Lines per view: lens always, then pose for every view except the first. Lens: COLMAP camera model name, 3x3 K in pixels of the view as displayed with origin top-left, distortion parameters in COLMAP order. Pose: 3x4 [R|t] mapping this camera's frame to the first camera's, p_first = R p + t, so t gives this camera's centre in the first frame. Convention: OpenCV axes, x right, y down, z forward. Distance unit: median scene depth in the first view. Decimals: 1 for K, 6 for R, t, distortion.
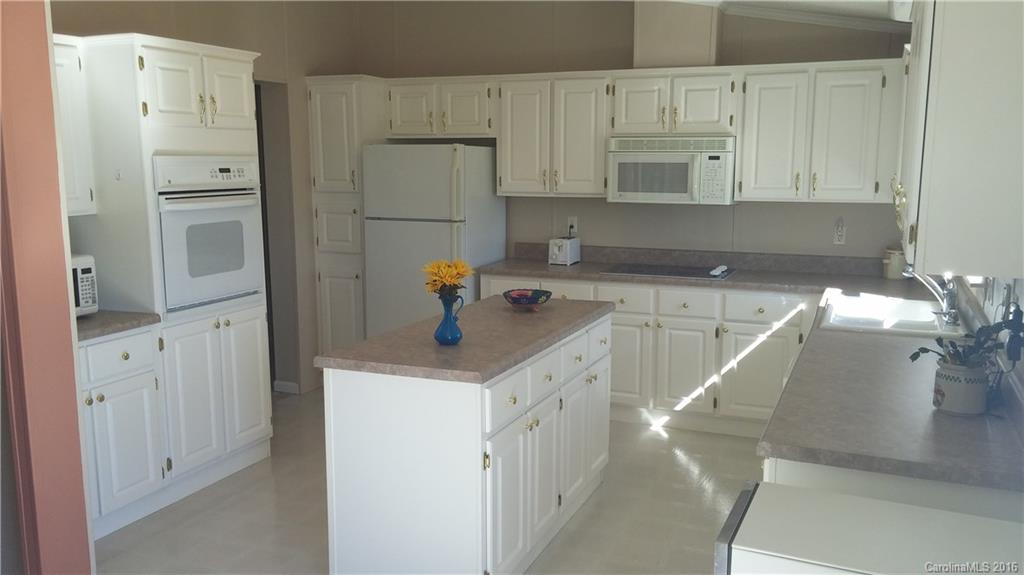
lens RADIAL K [[869.8, 0, 515.6], [0, 869.8, 293.1], [0, 0, 1]] dist [0.094170, -0.126021]
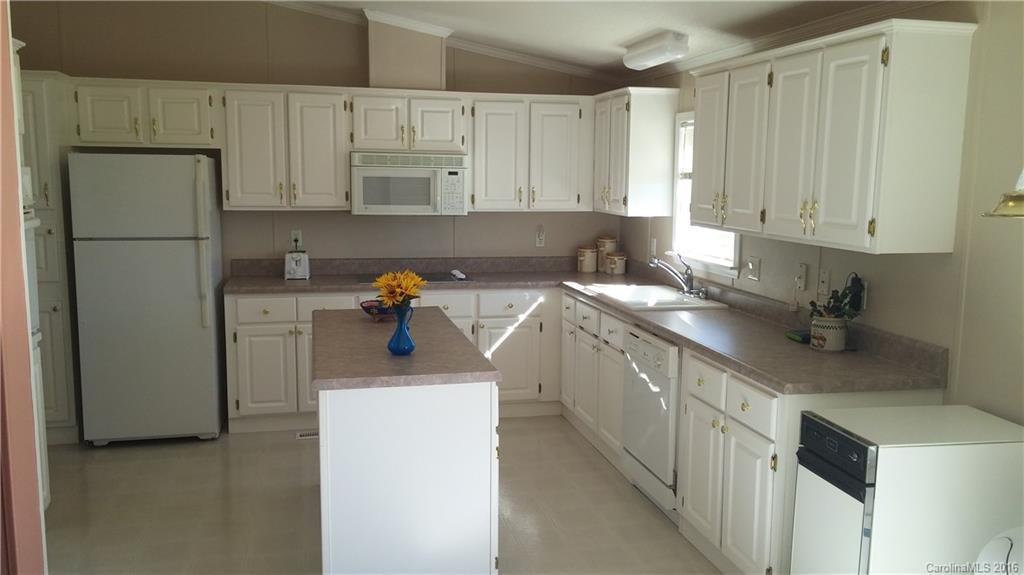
lens RADIAL K [[869.8, 0, 515.6], [0, 869.8, 293.1], [0, 0, 1]] dist [0.094170, -0.126021]
pose [[0.810938, -0.073351, 0.580516, -0.355264], [0.082293, 0.996548, 0.010960, -0.008267], [-0.579316, 0.038885, 0.814175, 0.056629]]
